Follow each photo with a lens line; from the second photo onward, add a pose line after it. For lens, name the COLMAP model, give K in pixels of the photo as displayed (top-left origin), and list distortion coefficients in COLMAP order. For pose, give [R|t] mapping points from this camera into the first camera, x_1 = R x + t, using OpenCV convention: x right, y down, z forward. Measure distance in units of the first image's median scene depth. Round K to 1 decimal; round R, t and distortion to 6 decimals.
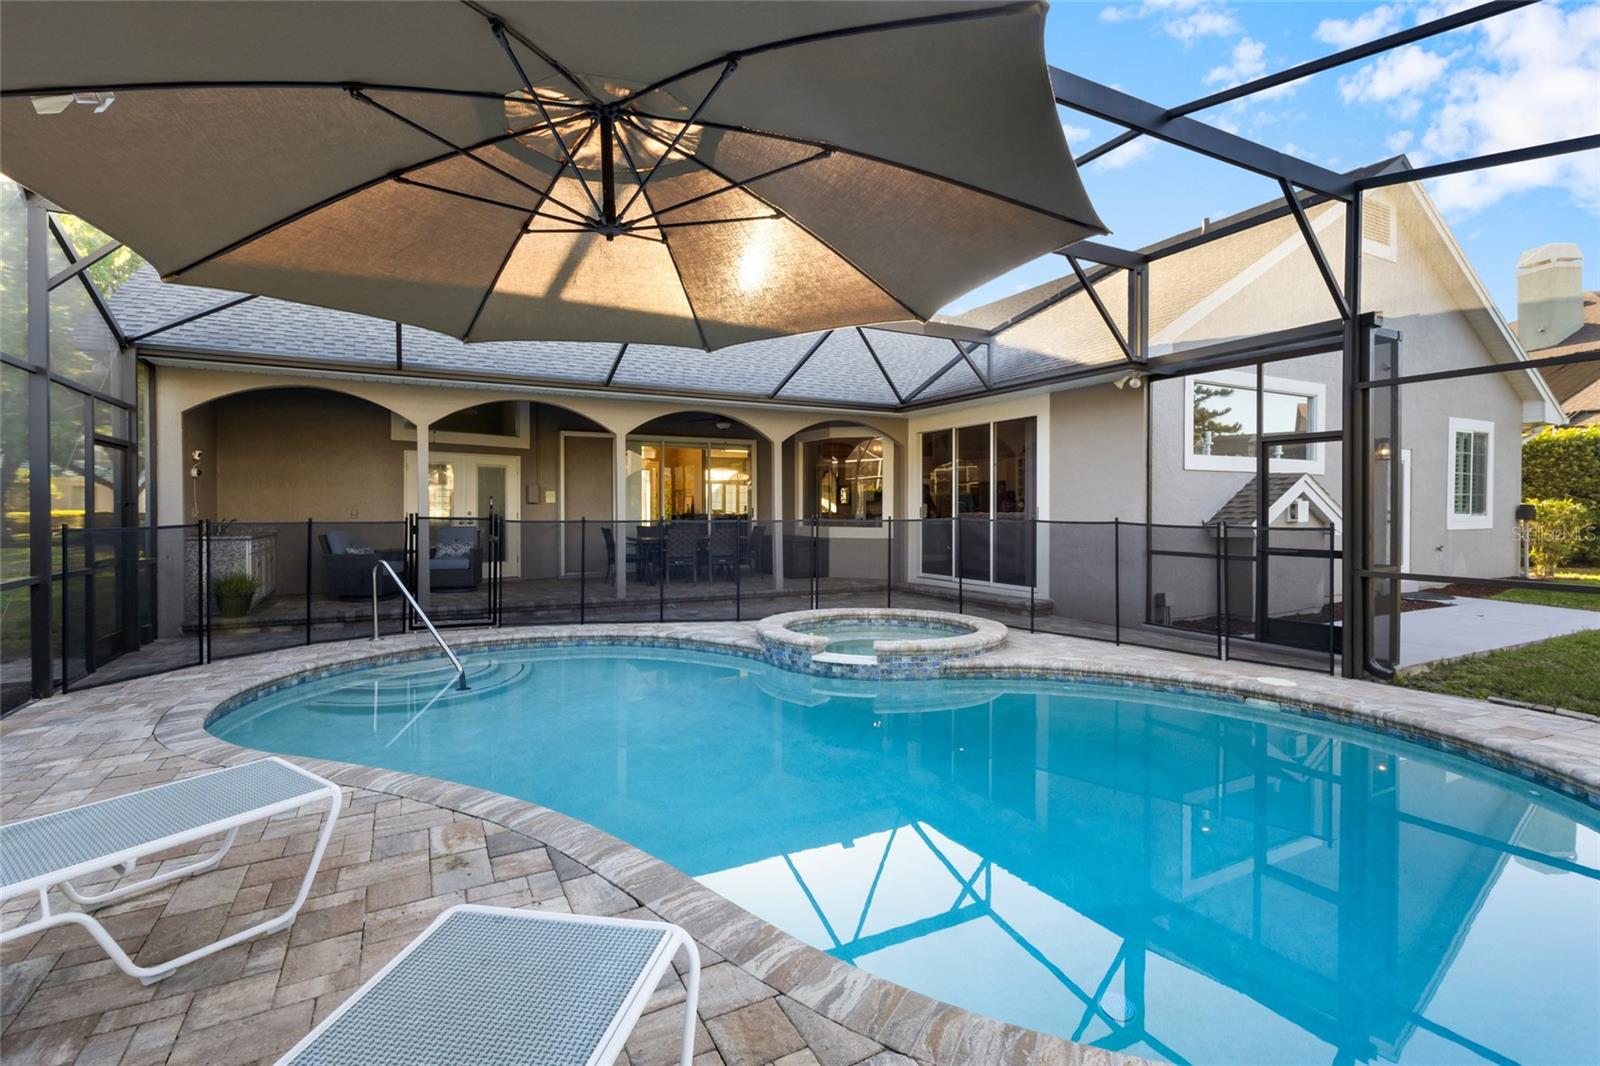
lens RADIAL K [[733.7, 0, 792.7], [0, 733.7, 535.1], [0, 0, 1]] dist [0.001073, 0.000542]
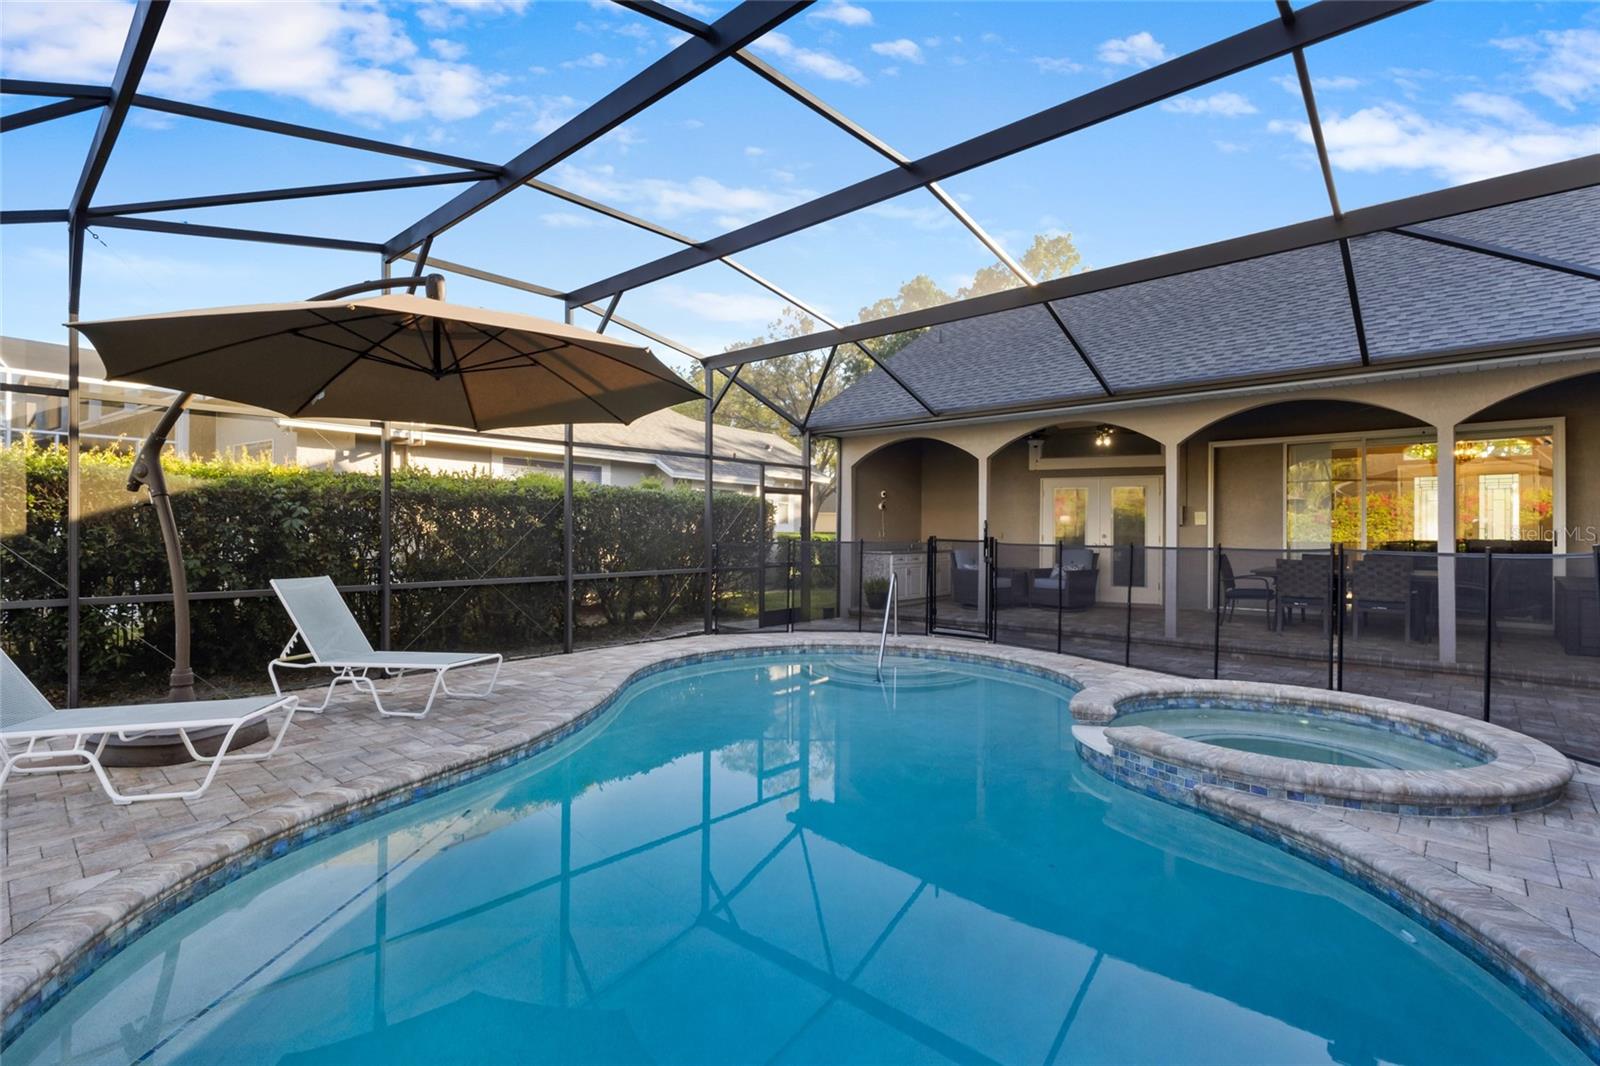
lens RADIAL K [[733.7, 0, 792.7], [0, 733.7, 535.1], [0, 0, 1]] dist [0.001073, 0.000542]
pose [[0.345134, 0.004221, -0.938544, 0.603754], [-0.035028, 0.999351, -0.008386, -0.015607], [0.937900, 0.035769, 0.345058, 0.425606]]
